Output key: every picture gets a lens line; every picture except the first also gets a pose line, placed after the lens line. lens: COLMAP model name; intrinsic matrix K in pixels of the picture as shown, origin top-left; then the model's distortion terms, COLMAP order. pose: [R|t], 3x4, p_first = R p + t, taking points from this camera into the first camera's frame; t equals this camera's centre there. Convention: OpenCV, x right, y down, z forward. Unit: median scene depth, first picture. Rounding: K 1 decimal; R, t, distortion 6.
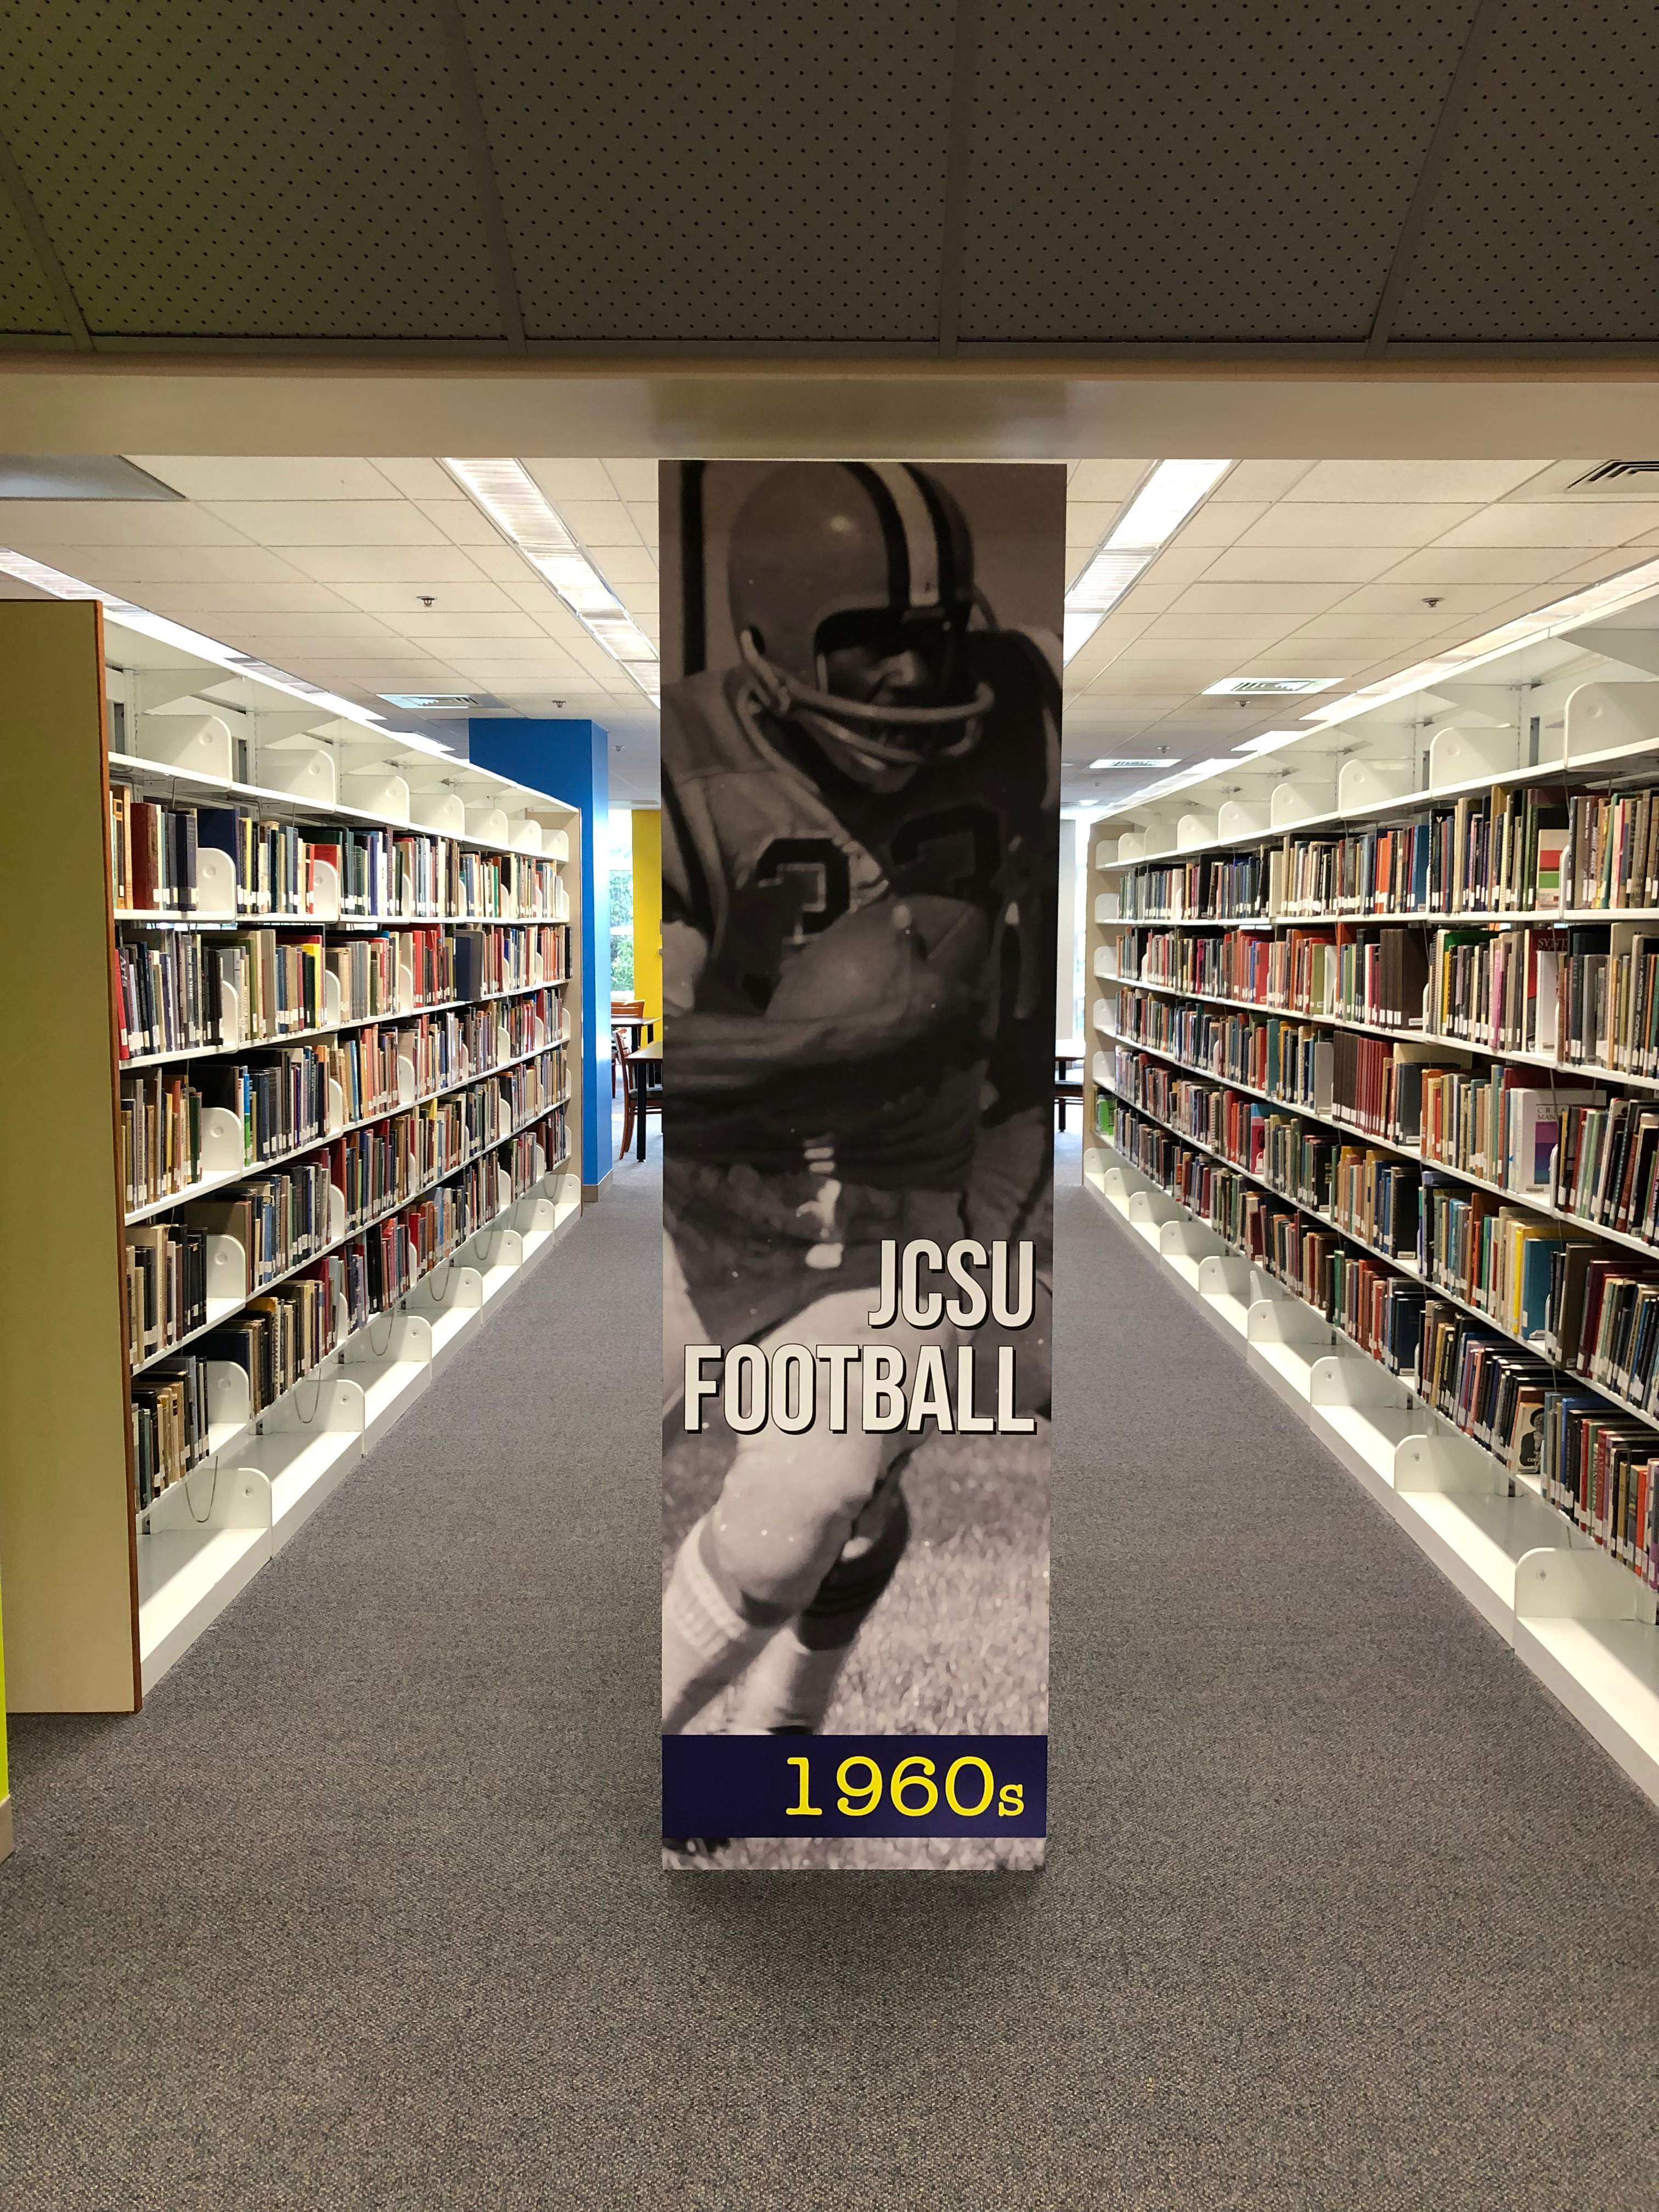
lens RADIAL K [[1850.5, 0, 845.2], [0, 1850.5, 1103.0], [0, 0, 1]] dist [0.057863, 0.000763]
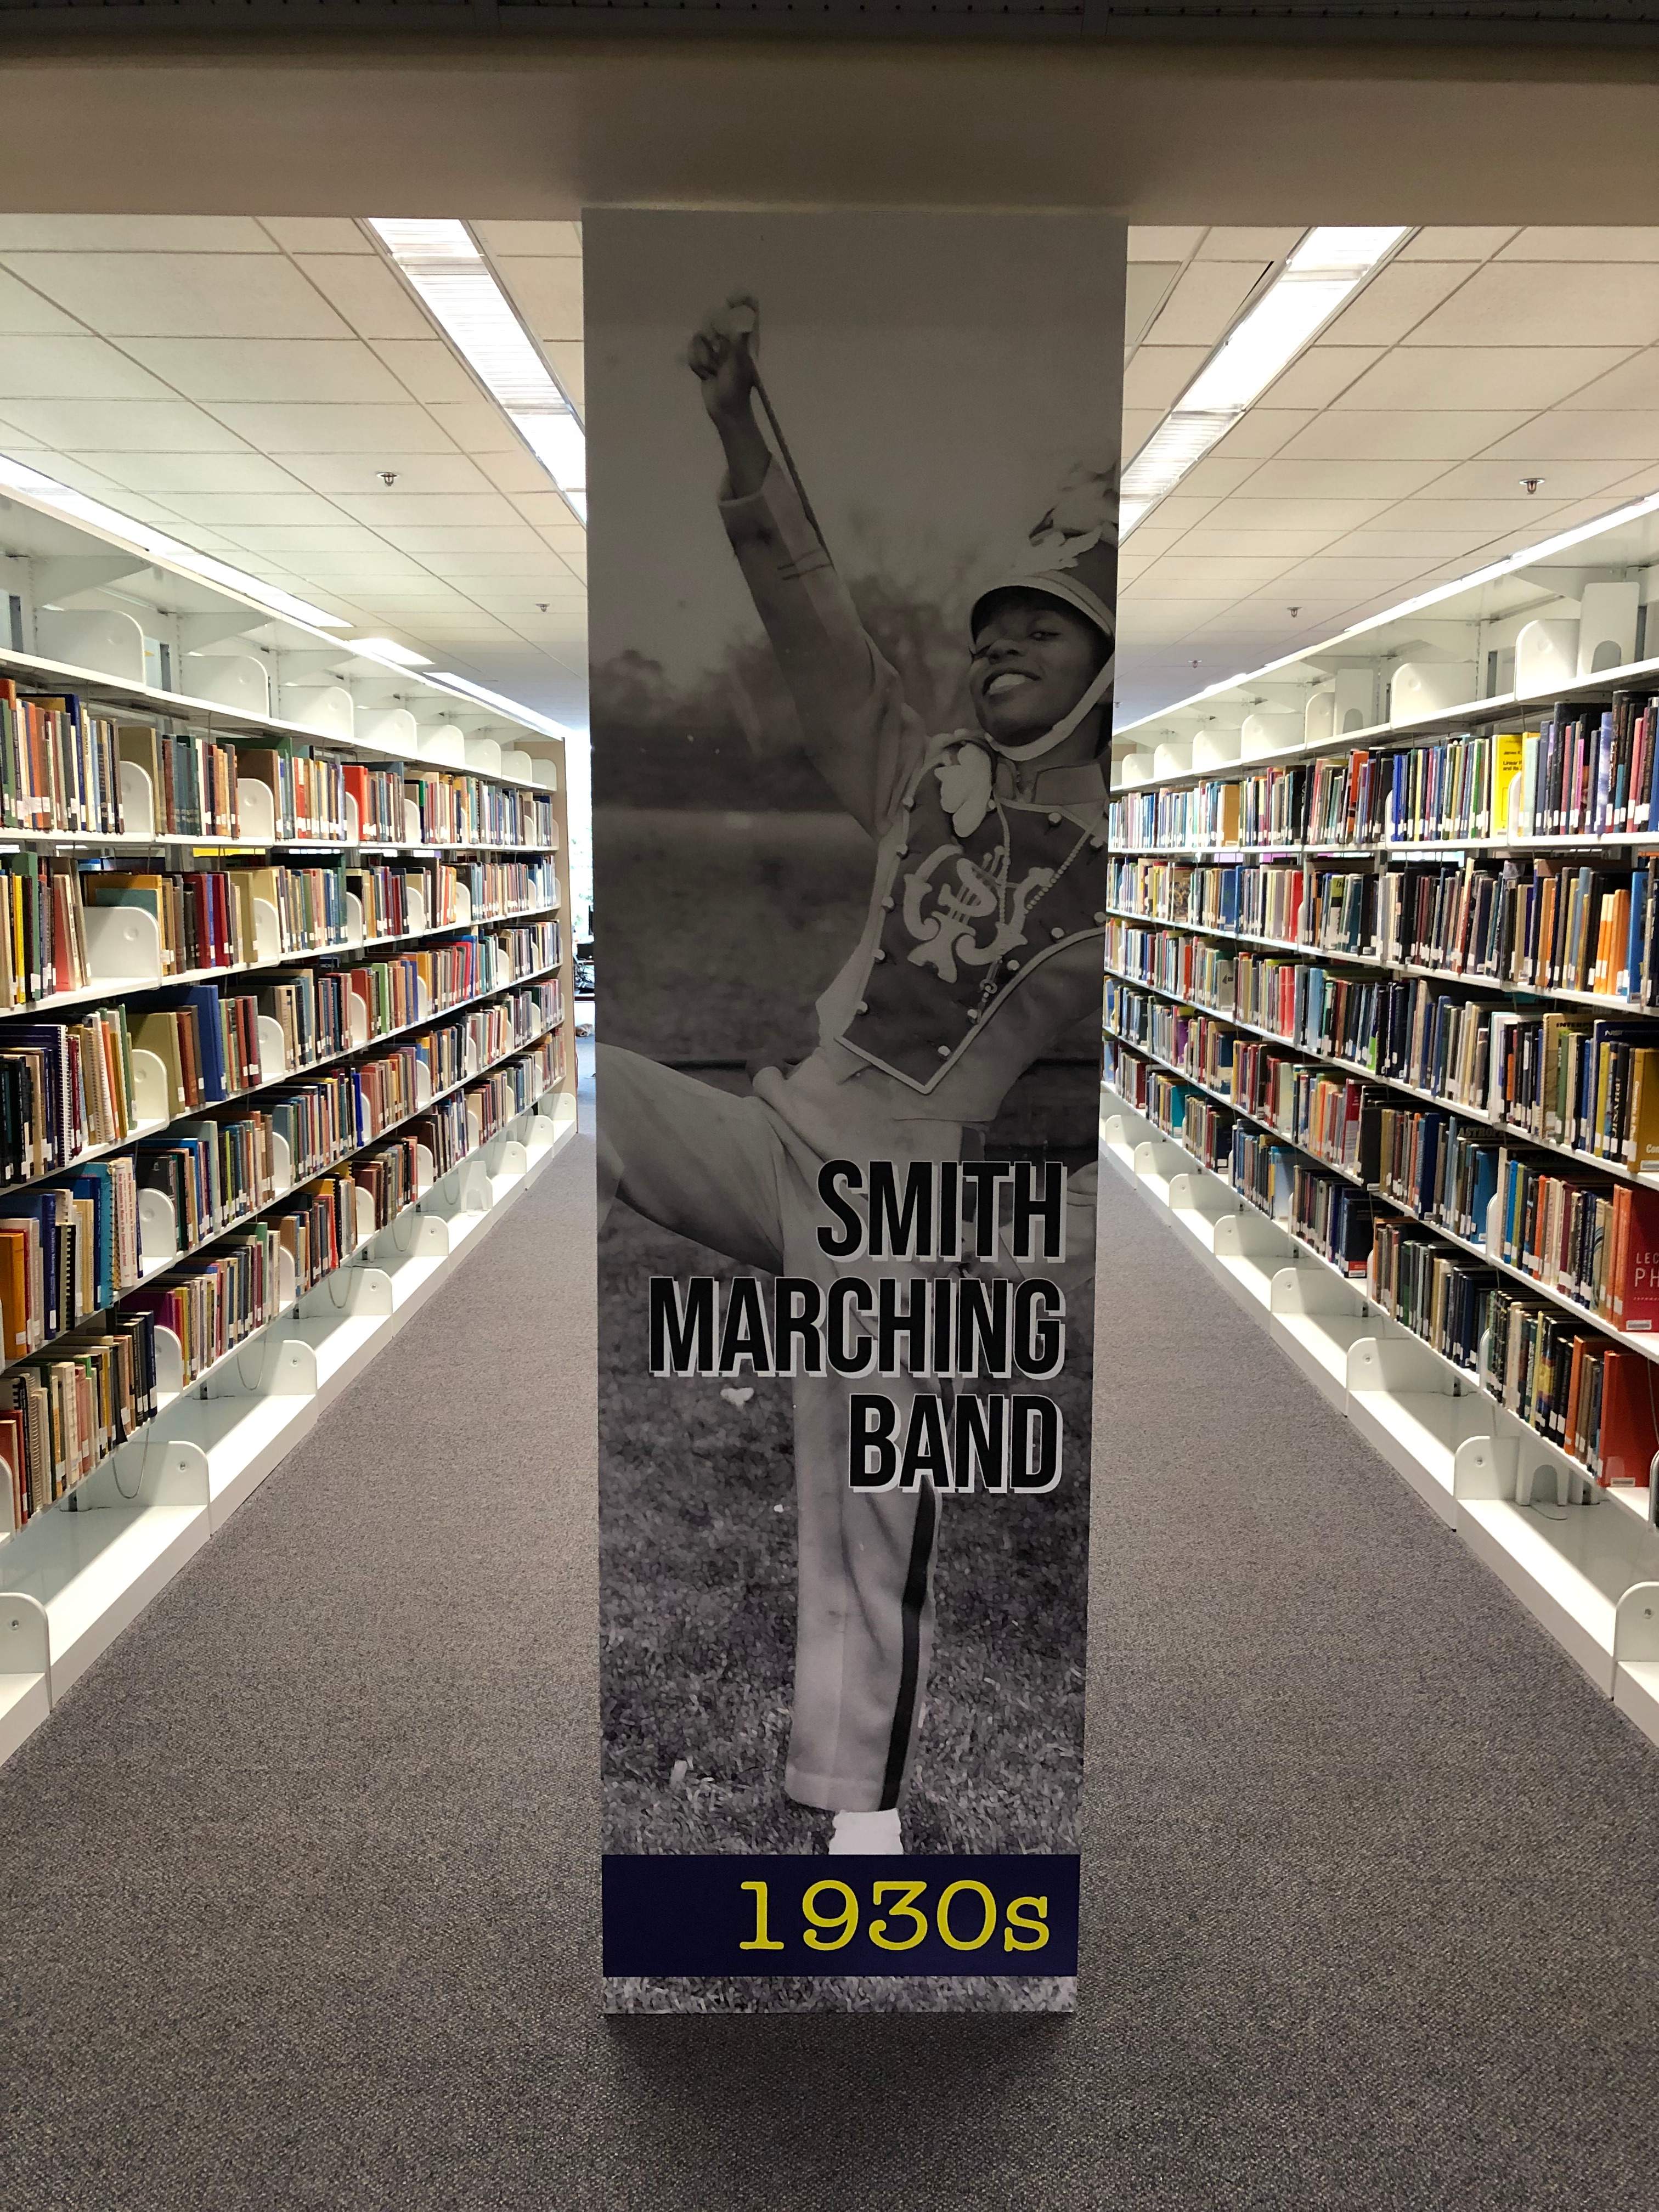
lens RADIAL K [[1787.7, 0, 866.6], [0, 1787.7, 1120.5], [0, 0, 1]] dist [0.024044, 0.001106]
pose [[0.999785, -0.001841, 0.020643, -0.000213], [0.000733, 0.998563, 0.053583, -0.017744], [-0.020712, -0.053556, 0.998350, 0.184846]]
